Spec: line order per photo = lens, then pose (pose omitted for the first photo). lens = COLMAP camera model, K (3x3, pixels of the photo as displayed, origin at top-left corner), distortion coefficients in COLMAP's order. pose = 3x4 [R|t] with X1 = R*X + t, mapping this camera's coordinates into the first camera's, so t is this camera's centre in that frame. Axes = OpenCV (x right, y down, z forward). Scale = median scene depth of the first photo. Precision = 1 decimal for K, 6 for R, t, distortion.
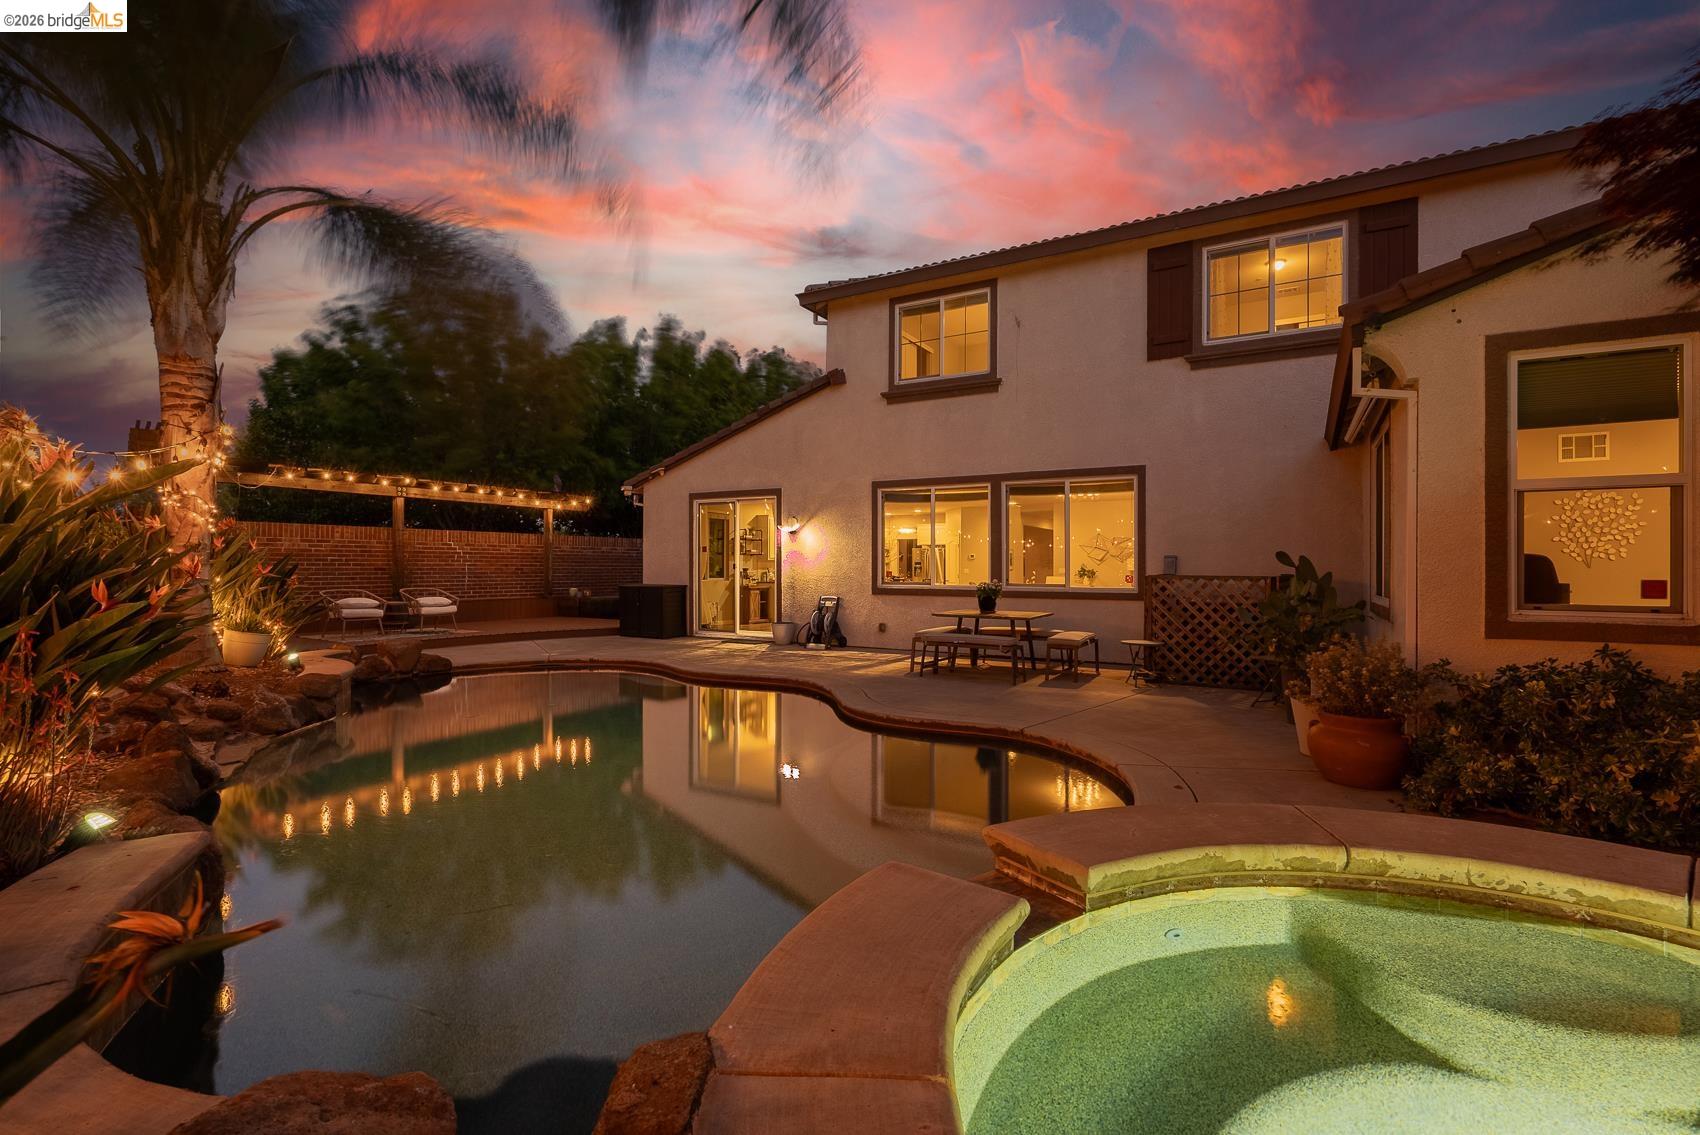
lens RADIAL K [[768.5, 0, 852.4], [0, 768.5, 565.5], [0, 0, 1]] dist [-0.002499, 0.000834]
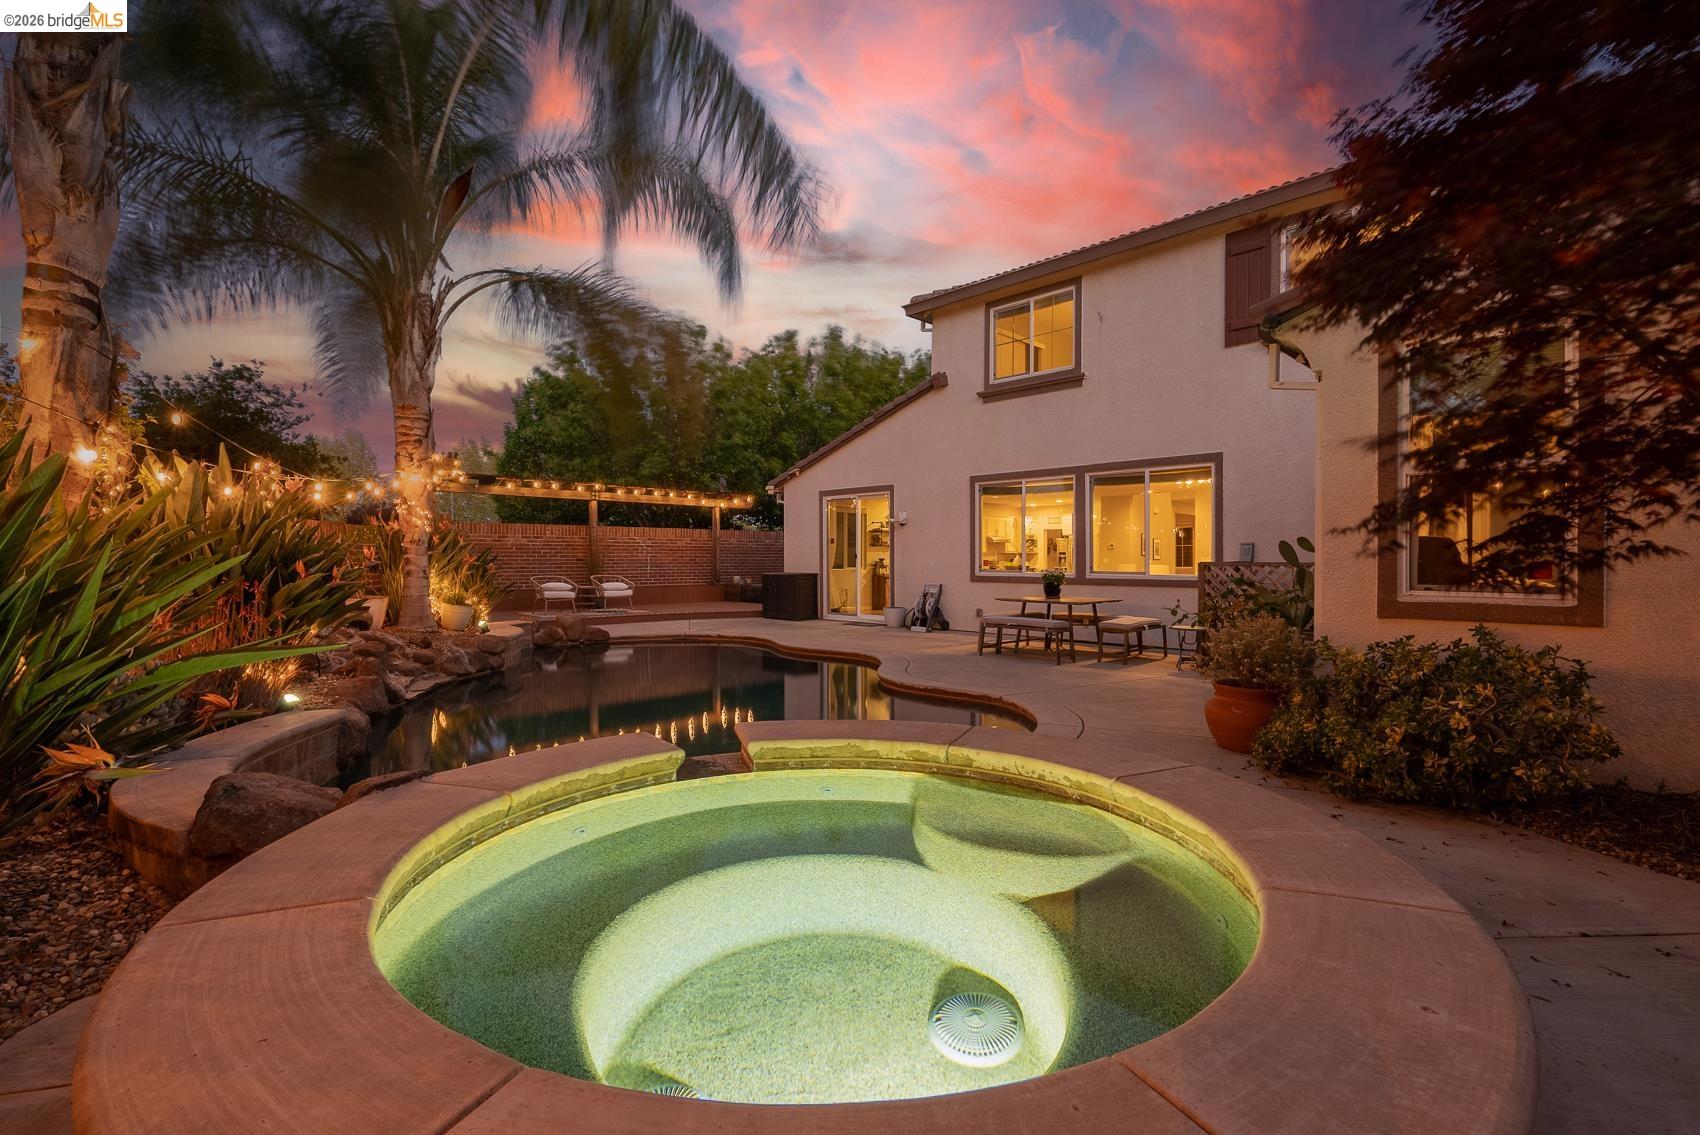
lens RADIAL K [[768.5, 0, 852.4], [0, 768.5, 565.5], [0, 0, 1]] dist [-0.002499, 0.000834]
pose [[0.963640, -0.000736, -0.267203, 0.159526], [0.003510, 0.999945, 0.009905, 0.003946], [0.267181, -0.010482, 0.963589, -0.076576]]
